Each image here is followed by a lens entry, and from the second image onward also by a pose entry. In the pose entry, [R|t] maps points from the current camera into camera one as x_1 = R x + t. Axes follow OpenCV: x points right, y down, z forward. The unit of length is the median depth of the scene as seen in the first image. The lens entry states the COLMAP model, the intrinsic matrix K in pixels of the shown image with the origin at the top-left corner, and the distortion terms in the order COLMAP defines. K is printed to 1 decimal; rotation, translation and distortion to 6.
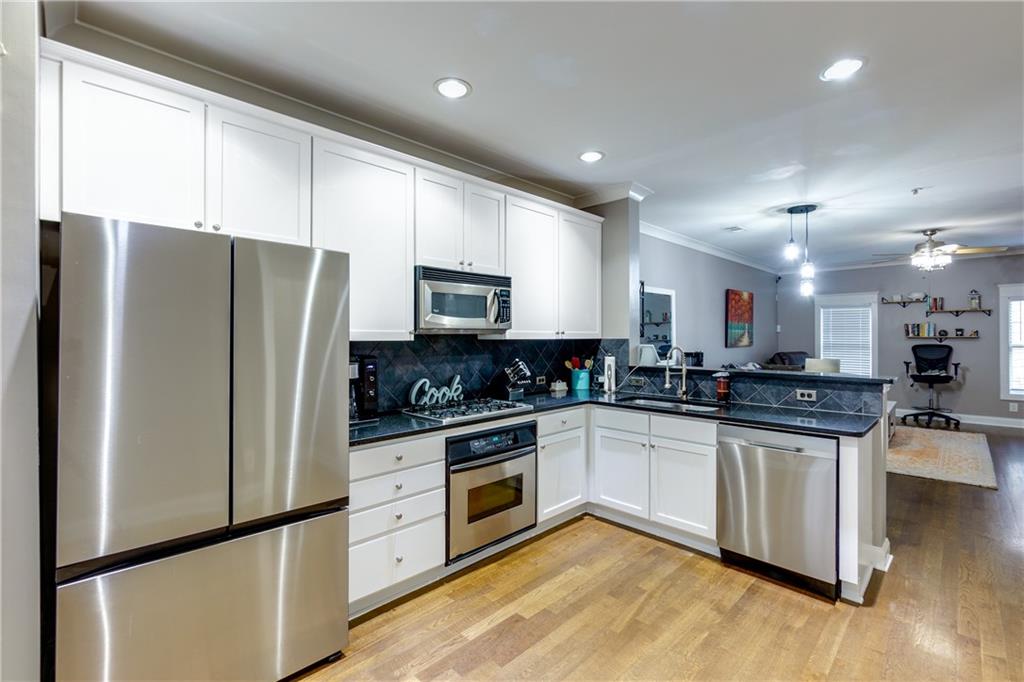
lens RADIAL K [[446.7, 0, 520.6], [0, 446.7, 335.0], [0, 0, 1]] dist [-0.006247, 0.001131]
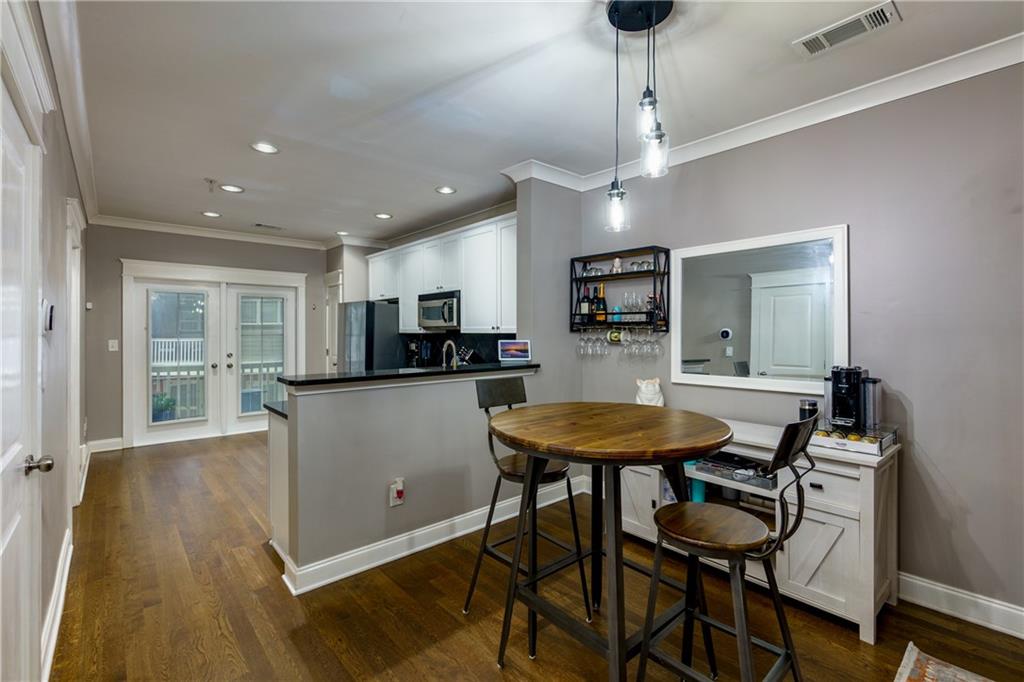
lens RADIAL K [[446.7, 0, 512.2], [0, 446.7, 328.5], [0, 0, 1]] dist [-0.006247, 0.001131]
pose [[-0.056259, -0.003058, -0.998412, 1.452826], [0.006228, 0.999975, -0.003413, 0.001356], [0.998397, -0.006410, -0.056239, 1.287267]]
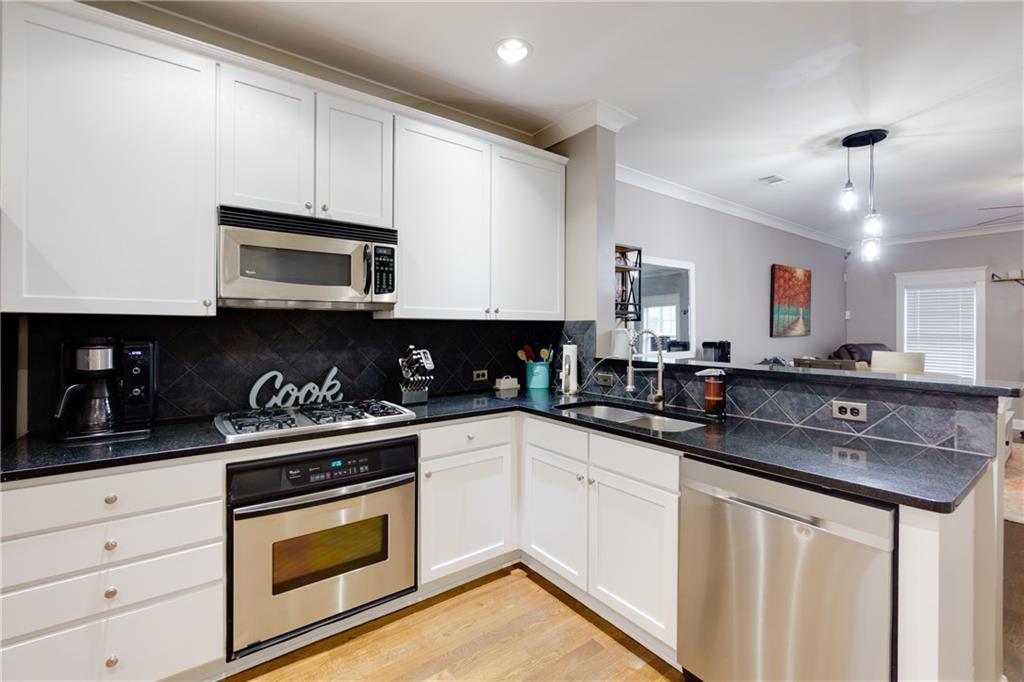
lens RADIAL K [[446.7, 0, 515.0], [0, 446.7, 327.4], [0, 0, 1]] dist [-0.006247, 0.001131]
pose [[0.990580, 0.003850, -0.136879, 0.263940], [-0.003457, 0.999989, 0.003111, 0.022668], [0.136889, -0.002608, 0.990583, 0.331474]]
